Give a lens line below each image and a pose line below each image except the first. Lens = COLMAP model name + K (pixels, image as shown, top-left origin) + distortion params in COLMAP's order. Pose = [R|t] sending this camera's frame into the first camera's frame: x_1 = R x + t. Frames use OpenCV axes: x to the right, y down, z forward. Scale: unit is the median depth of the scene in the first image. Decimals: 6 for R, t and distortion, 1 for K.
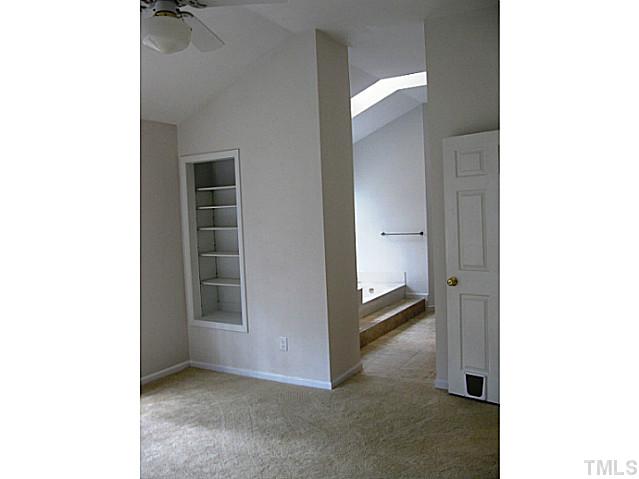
lens RADIAL K [[511.9, 0, 319.5], [0, 511.9, 239.5], [0, 0, 1]] dist [-0.004101, 0.000803]
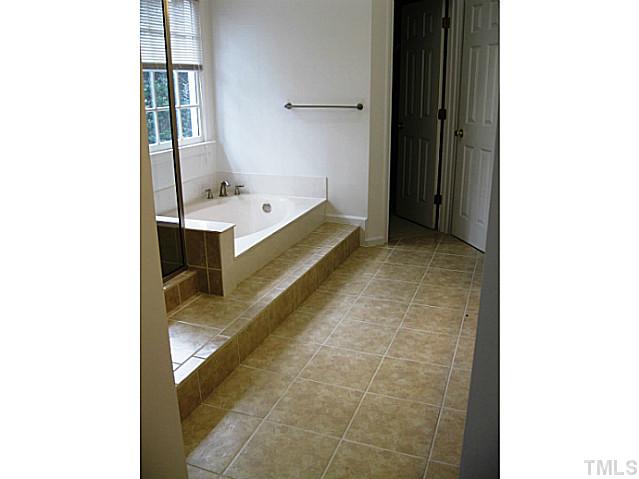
lens RADIAL K [[511.9, 0, 319.5], [0, 511.9, 239.5], [0, 0, 1]] dist [-0.004101, 0.000803]
pose [[0.988000, -0.010015, 0.154130, 0.076403], [-0.026519, 0.972078, 0.233156, -0.000710], [-0.152161, -0.234446, 0.960147, 0.471270]]
